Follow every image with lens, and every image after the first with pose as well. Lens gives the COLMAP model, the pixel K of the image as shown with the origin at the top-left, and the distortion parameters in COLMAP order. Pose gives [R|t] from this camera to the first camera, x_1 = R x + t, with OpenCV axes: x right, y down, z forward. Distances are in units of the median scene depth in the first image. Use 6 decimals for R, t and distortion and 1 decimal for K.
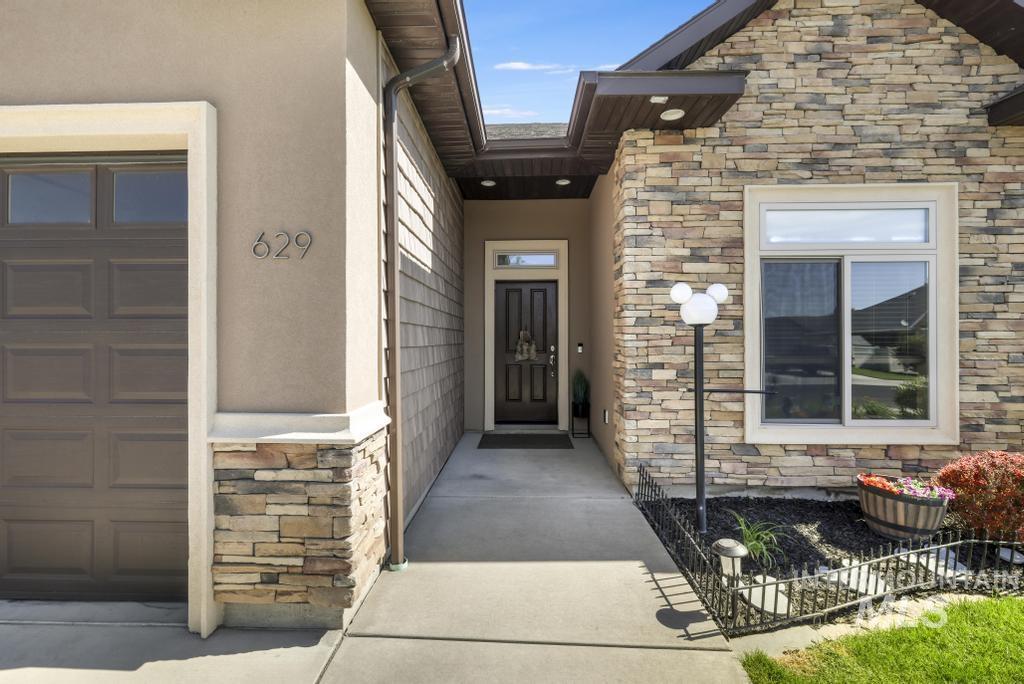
lens RADIAL K [[439.4, 0, 506.4], [0, 439.4, 335.4], [0, 0, 1]] dist [0.002367, -0.000178]
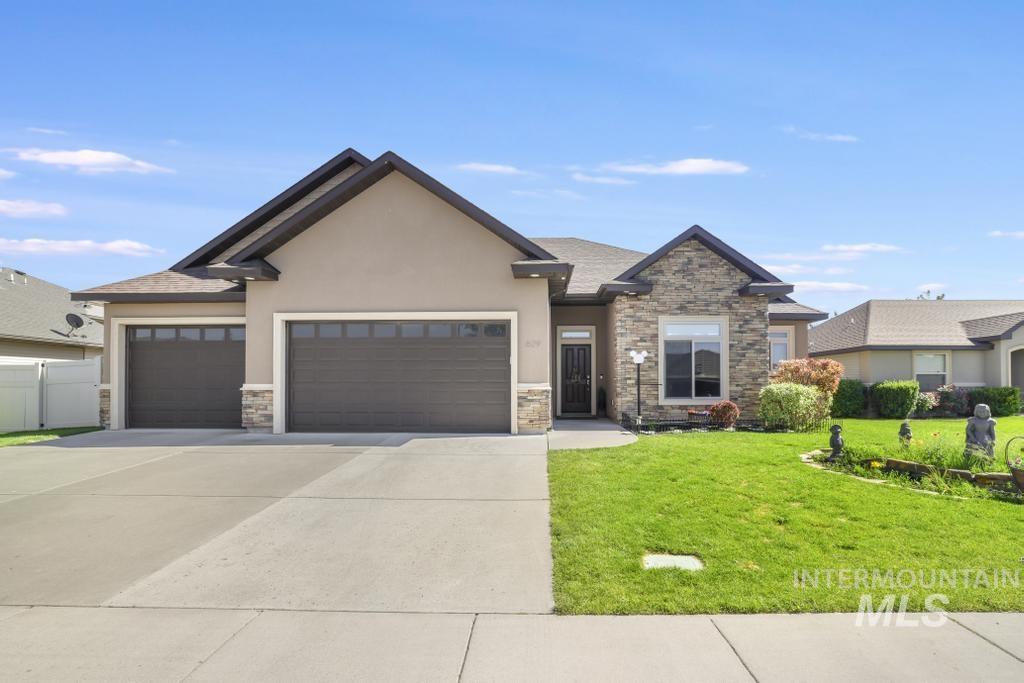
lens RADIAL K [[454.0, 0, 546.5], [0, 454.0, 383.1], [0, 0, 1]] dist [-0.025982, 0.000140]
pose [[0.998898, -0.003296, 0.046814, -0.328627], [0.003279, 0.999995, 0.000434, 0.096888], [-0.046815, -0.000280, 0.998904, -1.930206]]
